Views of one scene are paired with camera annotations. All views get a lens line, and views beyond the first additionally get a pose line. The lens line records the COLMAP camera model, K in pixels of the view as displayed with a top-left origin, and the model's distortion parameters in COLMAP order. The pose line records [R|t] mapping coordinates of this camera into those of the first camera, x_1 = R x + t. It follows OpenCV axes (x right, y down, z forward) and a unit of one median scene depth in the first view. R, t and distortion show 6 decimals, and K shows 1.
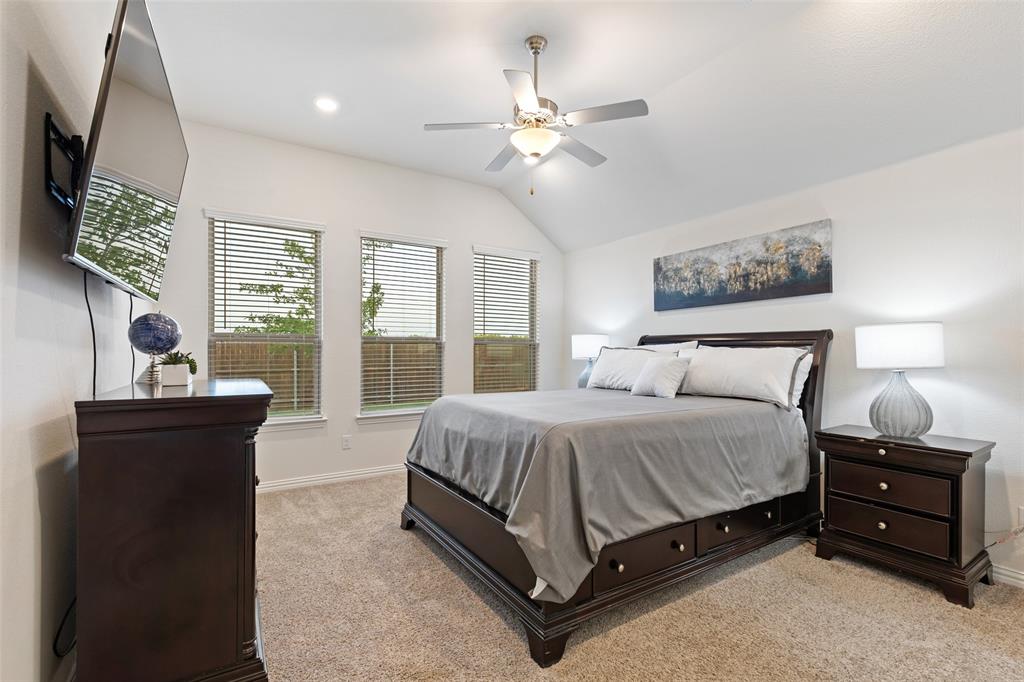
lens RADIAL K [[465.9, 0, 512.6], [0, 465.9, 346.7], [0, 0, 1]] dist [0.014911, -0.000387]
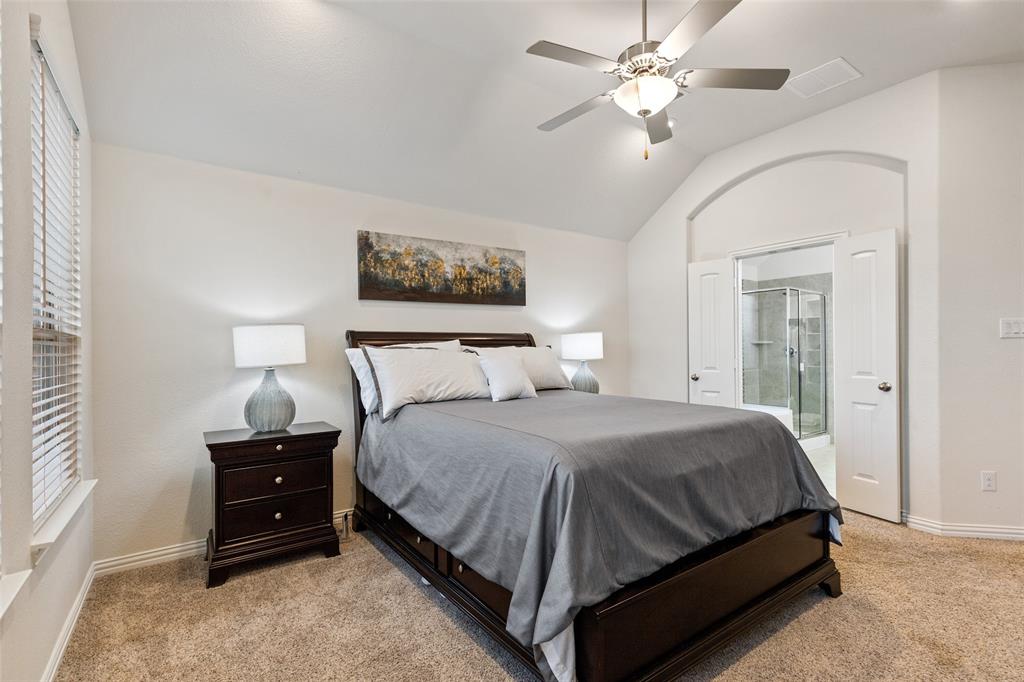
lens RADIAL K [[465.9, 0, 512.6], [0, 465.9, 346.7], [0, 0, 1]] dist [0.014911, -0.000387]
pose [[-0.052753, 0.008117, 0.998575, -0.558353], [0.003827, 0.999961, -0.007926, 0.009790], [-0.998600, 0.003403, -0.052782, 0.945393]]
